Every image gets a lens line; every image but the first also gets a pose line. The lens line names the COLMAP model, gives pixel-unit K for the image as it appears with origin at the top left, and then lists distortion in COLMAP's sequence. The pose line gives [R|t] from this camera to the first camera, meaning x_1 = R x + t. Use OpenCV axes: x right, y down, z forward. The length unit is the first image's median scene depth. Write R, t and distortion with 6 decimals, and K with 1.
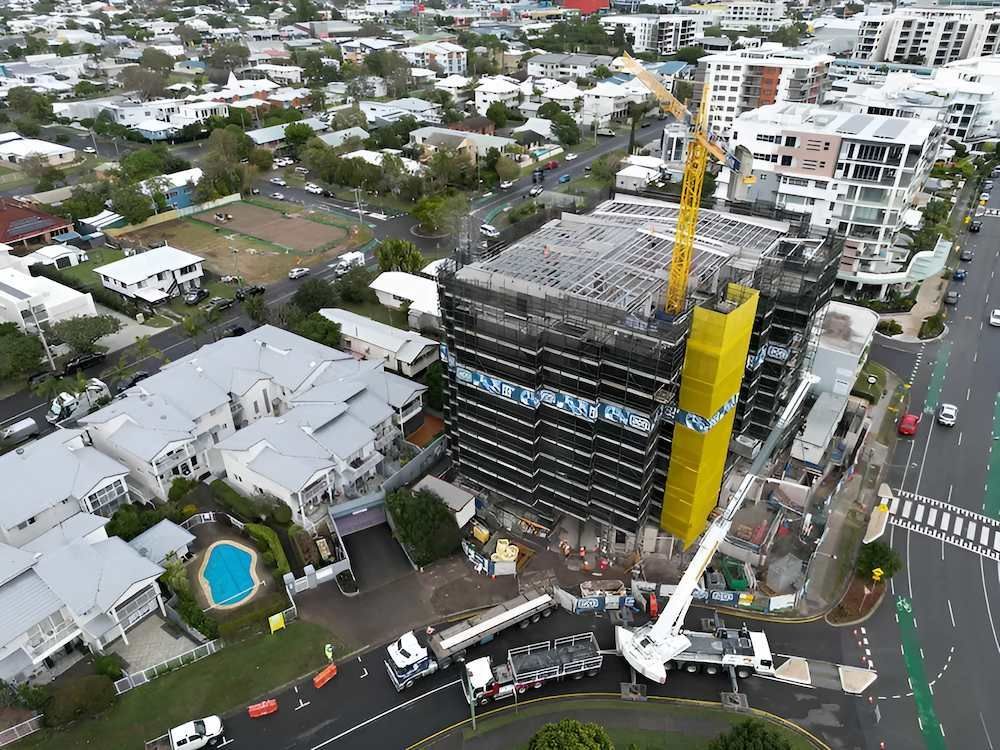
lens RADIAL K [[701.1, 0, 500.0], [0, 701.1, 375.0], [0, 0, 1]] dist [0.073623, -0.065797]
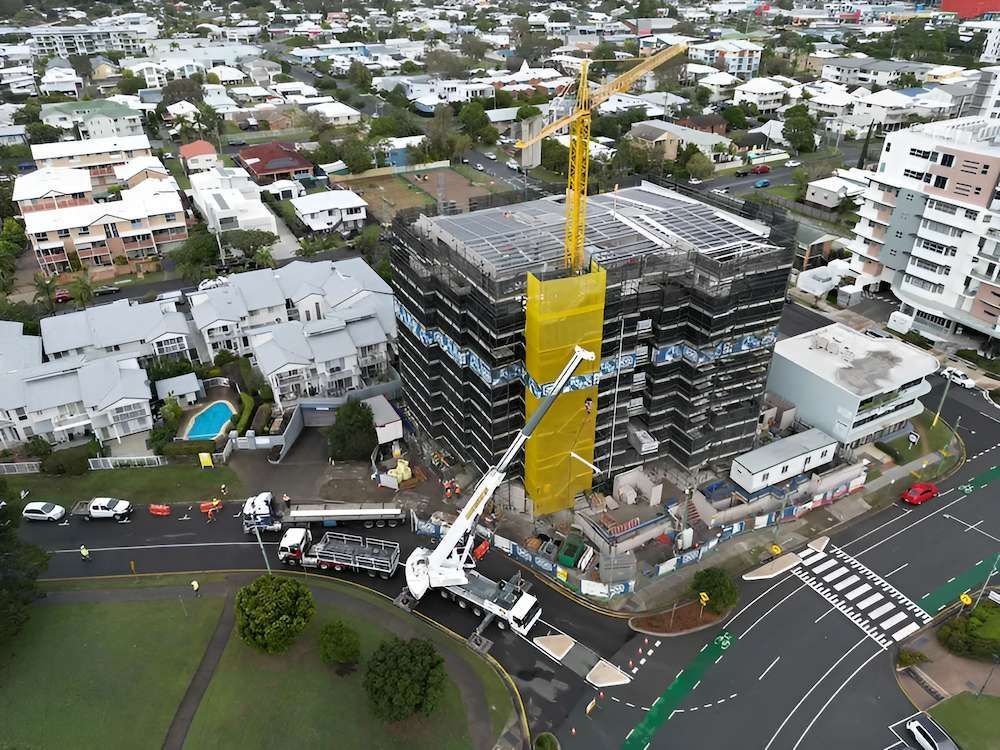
lens RADIAL K [[701.1, 0, 500.0], [0, 701.1, 375.0], [0, 0, 1]] dist [0.073623, -0.065797]
pose [[0.887104, 0.233999, -0.397857, 0.332476], [-0.234258, 0.970952, 0.048738, 0.005935], [0.397705, 0.049965, 0.916152, 0.014073]]
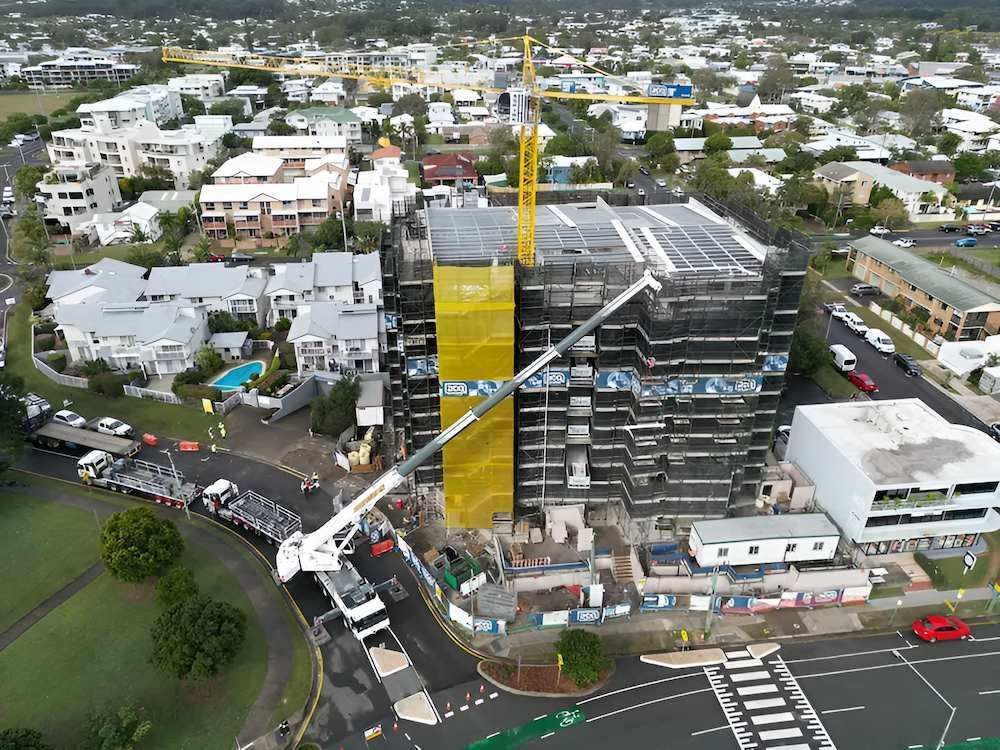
lens RADIAL K [[701.1, 0, 500.0], [0, 701.1, 375.0], [0, 0, 1]] dist [0.073623, -0.065797]
pose [[0.657615, 0.358225, -0.662735, 0.501523], [-0.392015, 0.913944, 0.105024, -0.039840], [0.643325, 0.190736, 0.741453, 0.172907]]
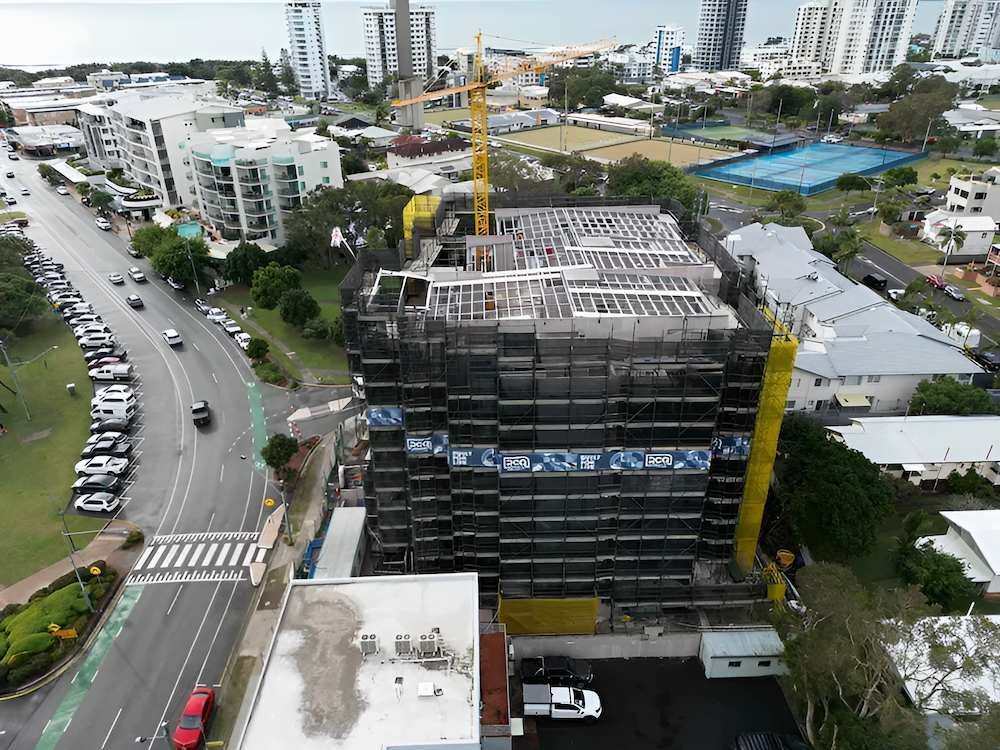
lens RADIAL K [[701.1, 0, 500.0], [0, 701.1, 375.0], [0, 0, 1]] dist [0.073623, -0.065797]
pose [[-0.809305, 0.281905, -0.515321, 0.453030], [-0.303608, 0.550268, 0.777835, -0.452315], [0.502840, 0.785961, -0.359746, 0.847683]]
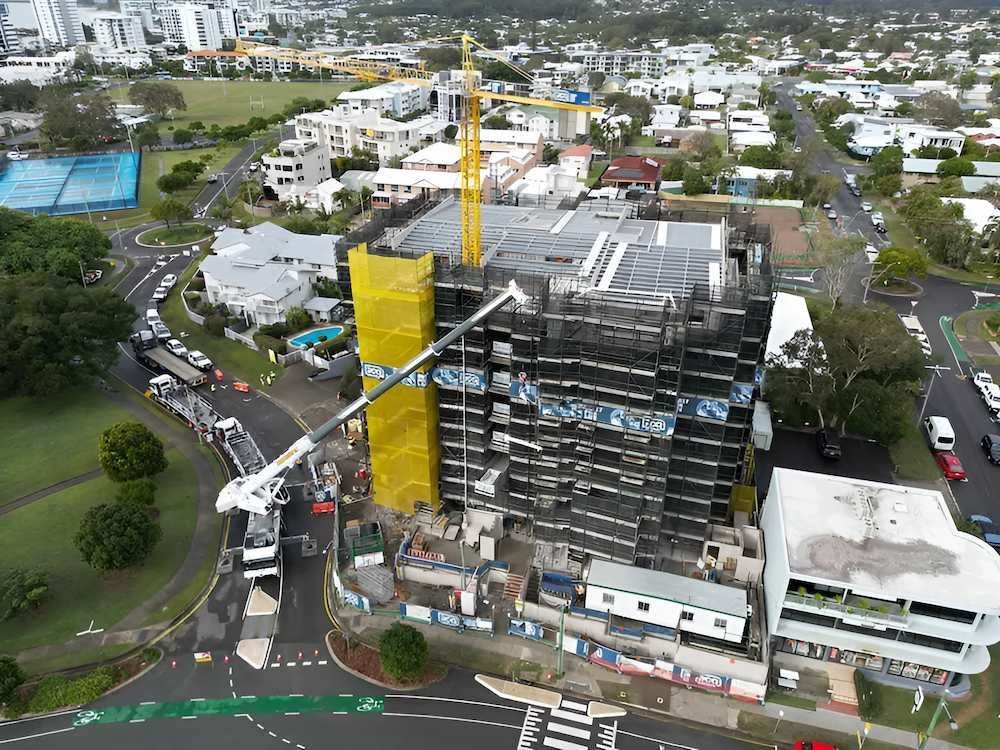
lens RADIAL K [[701.1, 0, 500.0], [0, 701.1, 375.0], [0, 0, 1]] dist [0.073623, -0.065797]
pose [[0.320450, 0.449399, -0.833878, 0.618084], [-0.491439, 0.831437, 0.259229, -0.143615], [0.809815, 0.326730, 0.487286, 0.344806]]
